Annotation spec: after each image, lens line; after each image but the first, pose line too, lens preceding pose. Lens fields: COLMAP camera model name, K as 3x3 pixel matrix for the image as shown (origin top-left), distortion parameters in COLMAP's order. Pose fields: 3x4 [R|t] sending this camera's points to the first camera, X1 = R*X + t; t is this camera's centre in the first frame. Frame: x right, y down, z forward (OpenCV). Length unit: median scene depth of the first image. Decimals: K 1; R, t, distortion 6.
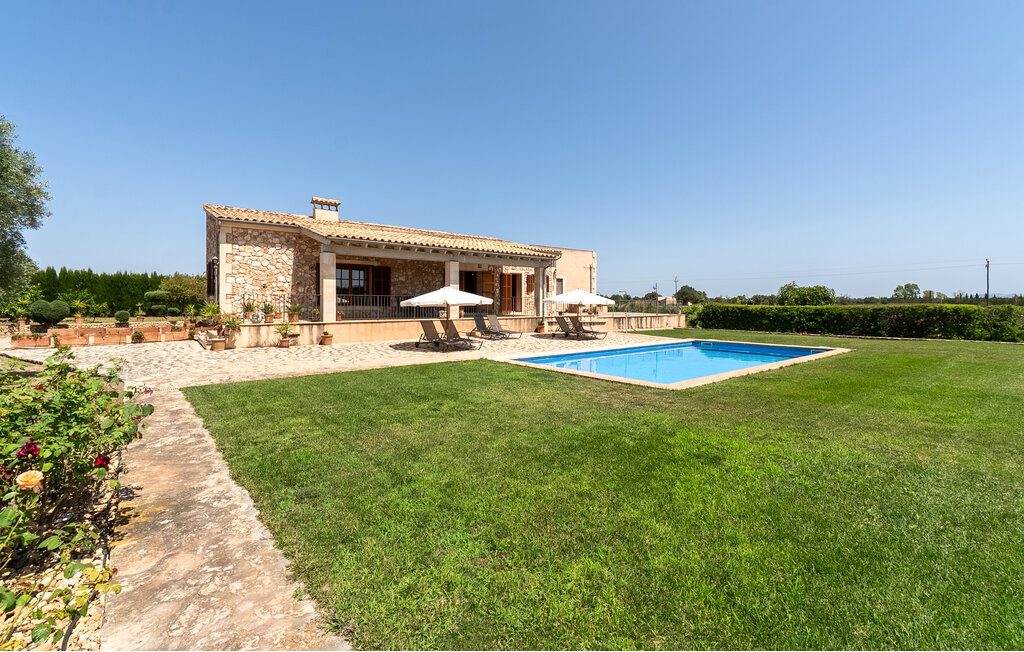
lens RADIAL K [[448.1, 0, 516.6], [0, 448.1, 301.1], [0, 0, 1]] dist [0.000019, 0.000436]
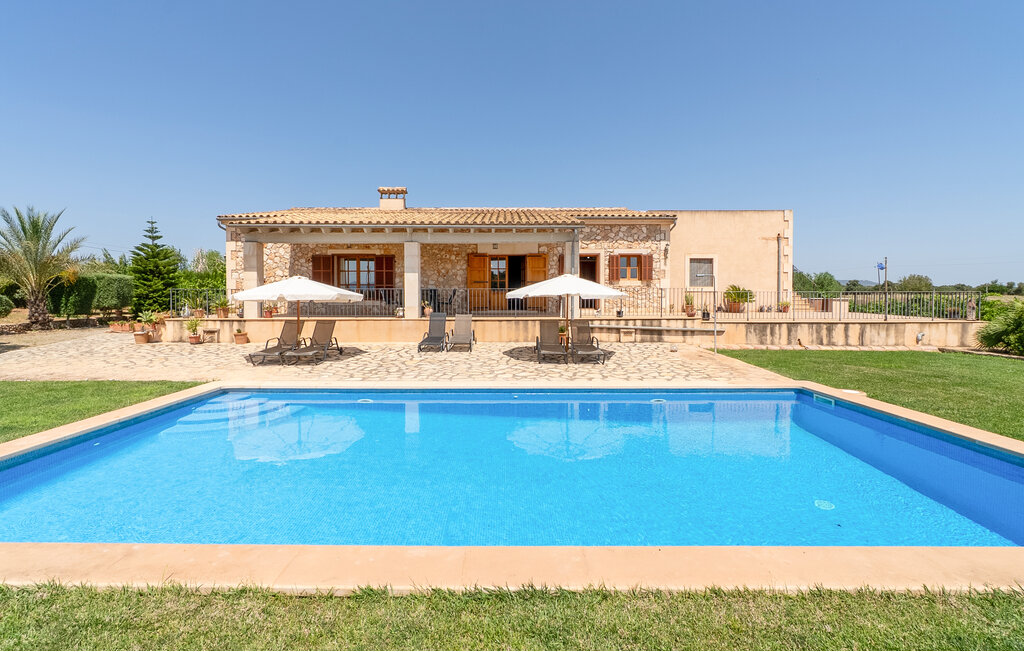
lens RADIAL K [[472.4, 0, 510.6], [0, 472.4, 288.7], [0, 0, 1]] dist [-0.000630, 0.000069]
pose [[0.773369, -0.014364, -0.633794, 0.393065], [0.004465, 0.999842, -0.017212, 0.003562], [0.633941, 0.010482, 0.773311, 0.393443]]
